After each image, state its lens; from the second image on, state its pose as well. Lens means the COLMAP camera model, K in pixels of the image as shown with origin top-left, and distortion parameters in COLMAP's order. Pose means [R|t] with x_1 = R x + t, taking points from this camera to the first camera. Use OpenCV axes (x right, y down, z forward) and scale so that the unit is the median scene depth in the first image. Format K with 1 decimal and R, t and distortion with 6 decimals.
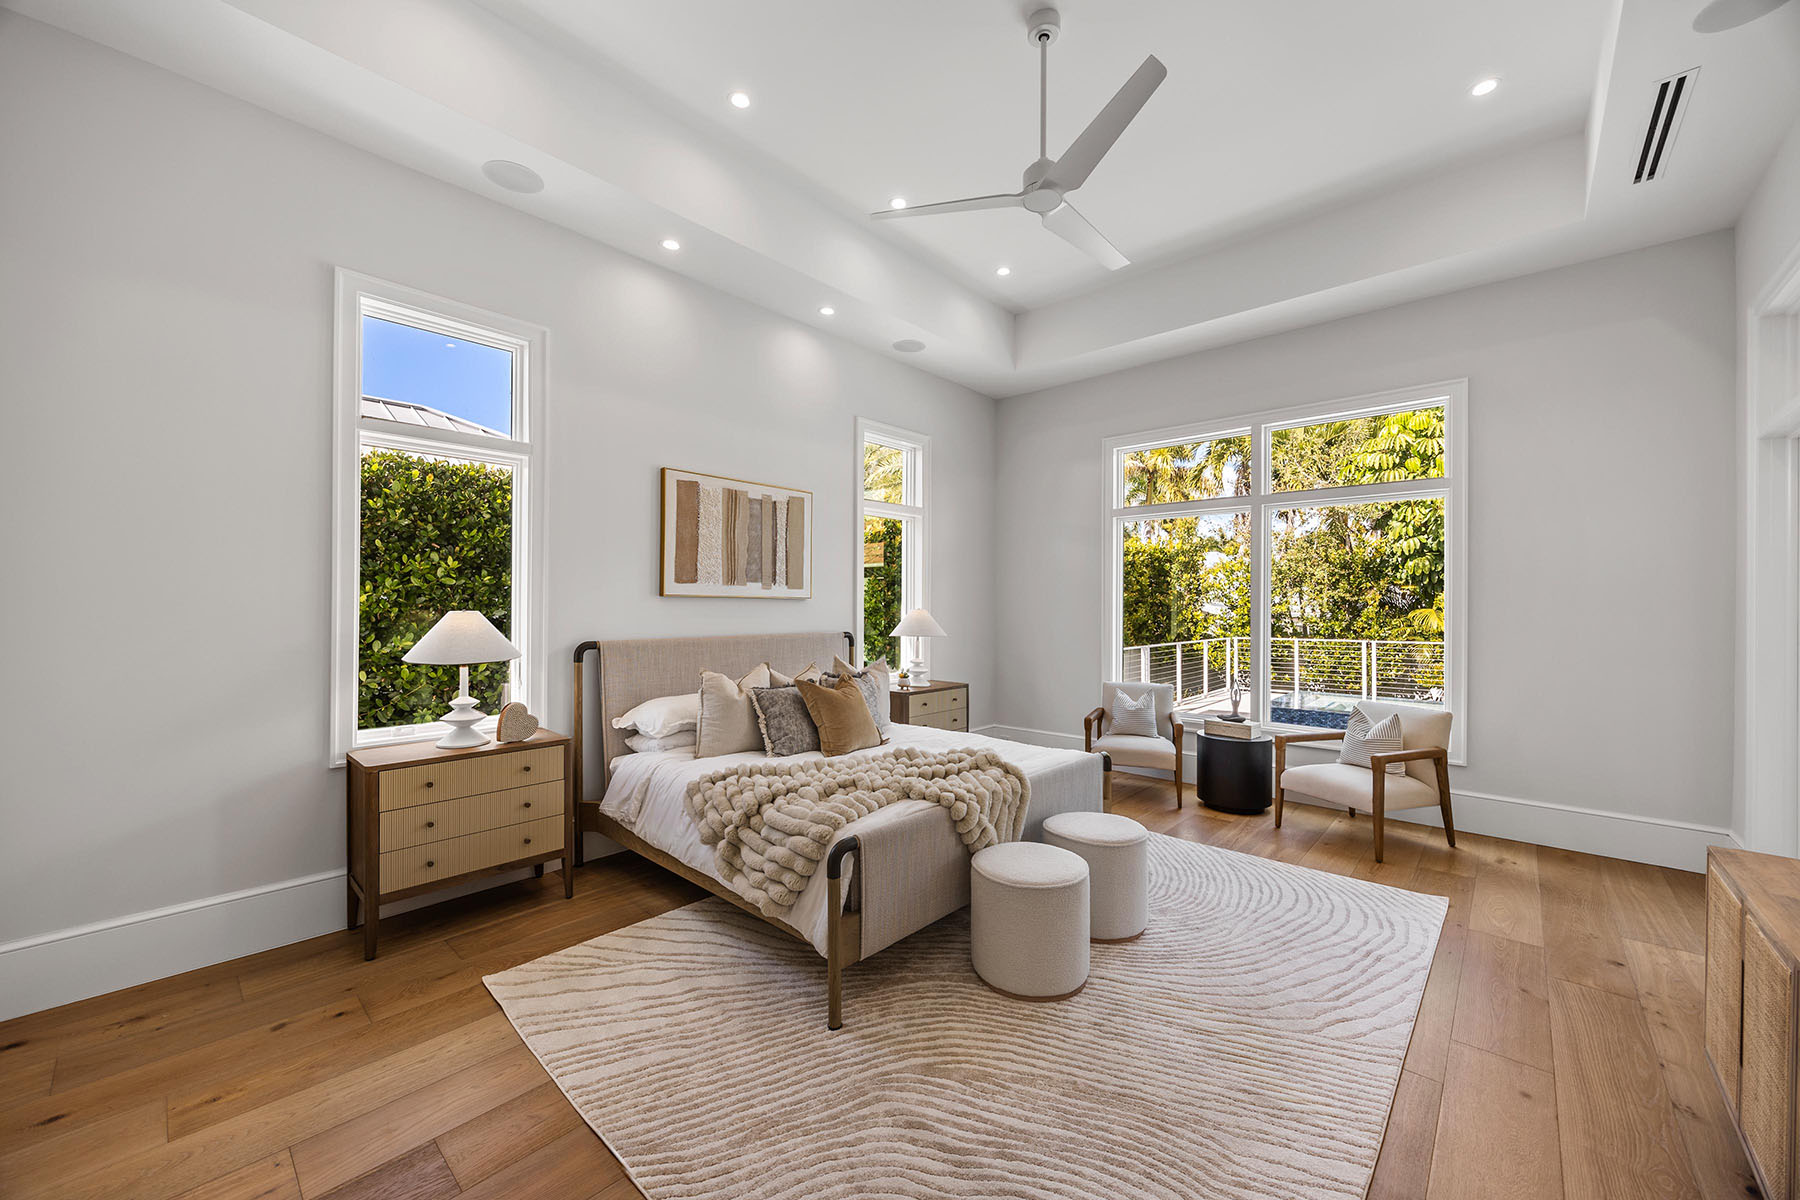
lens RADIAL K [[678.5, 0, 896.1], [0, 678.5, 599.5], [0, 0, 1]] dist [-0.002109, -0.000091]
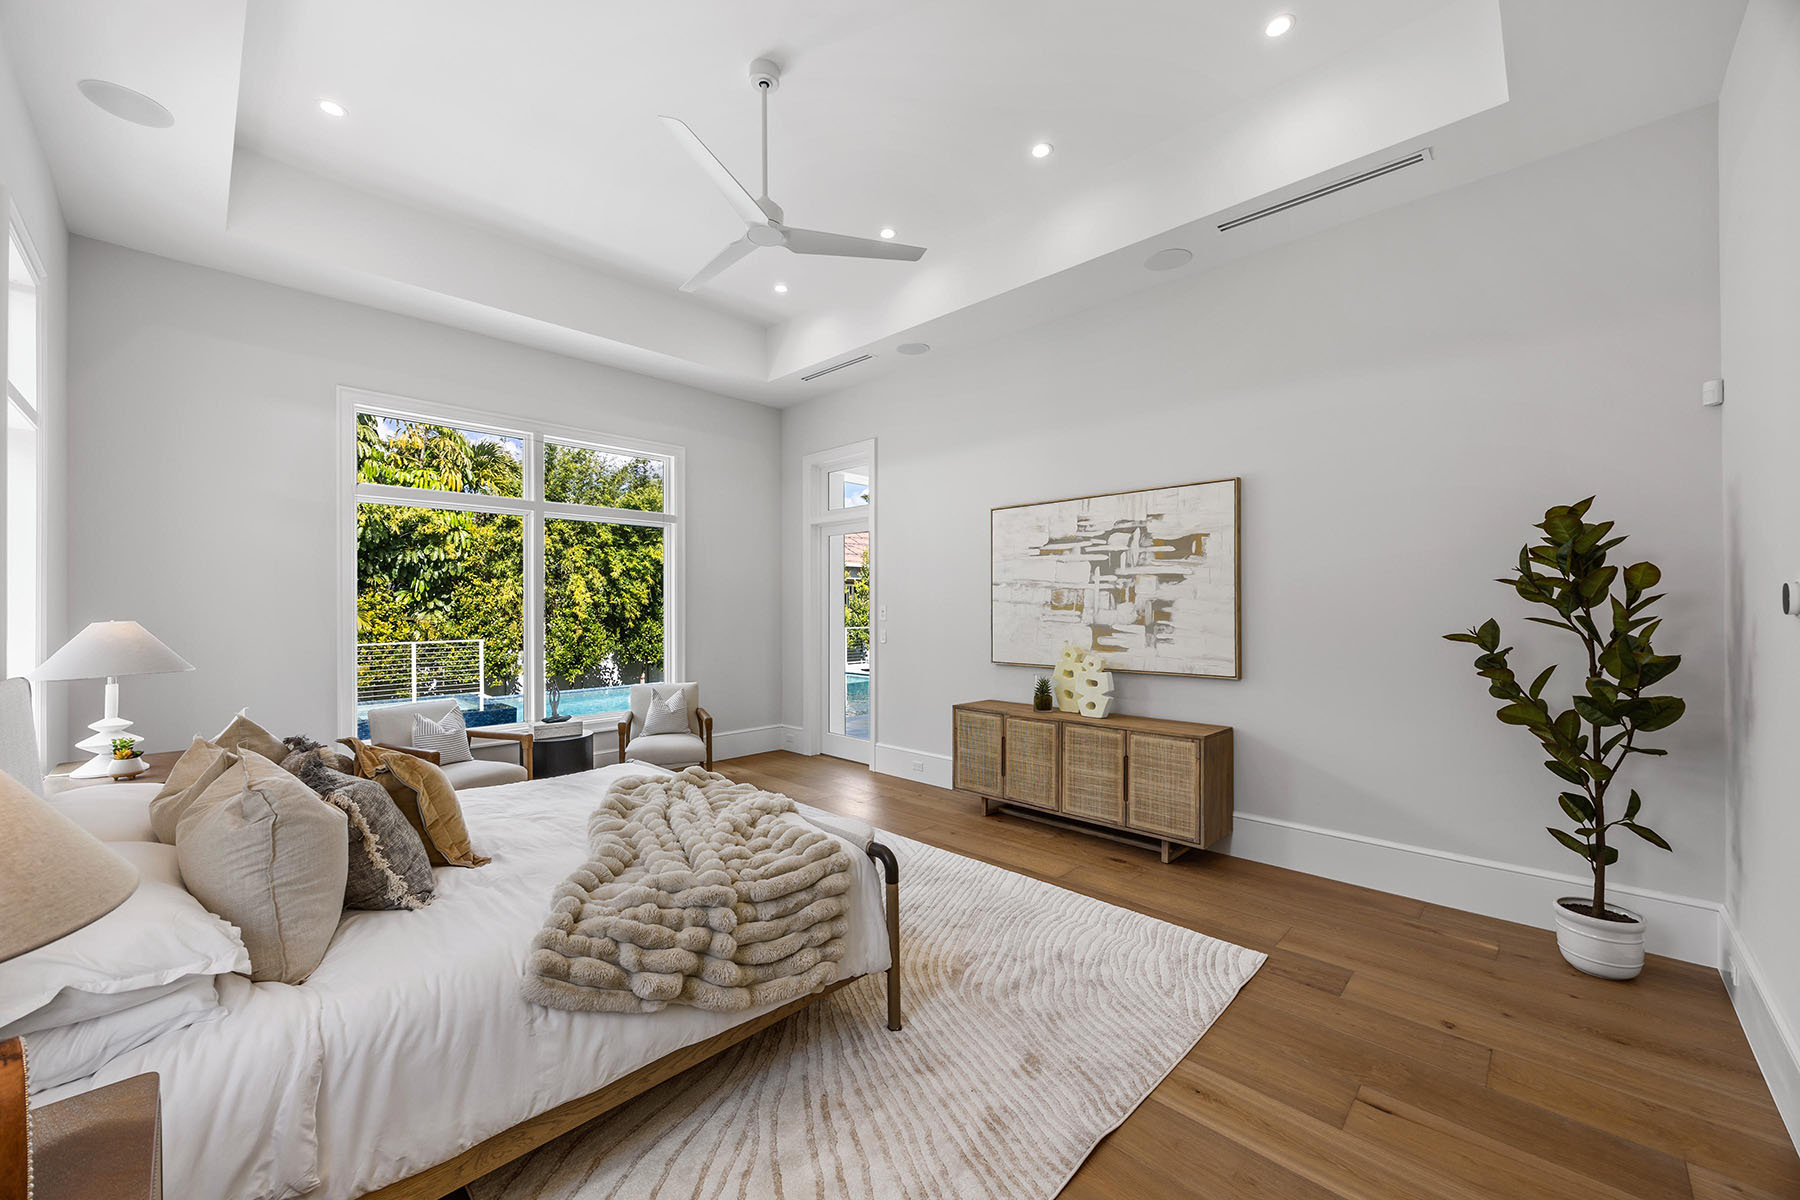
lens RADIAL K [[678.5, 0, 896.1], [0, 678.5, 599.5], [0, 0, 1]] dist [-0.002109, -0.000091]
pose [[0.039366, 0.004126, 0.999216, -0.891943], [-0.008478, 0.999957, -0.003795, -0.006614], [-0.999189, -0.008322, 0.039399, 0.777225]]
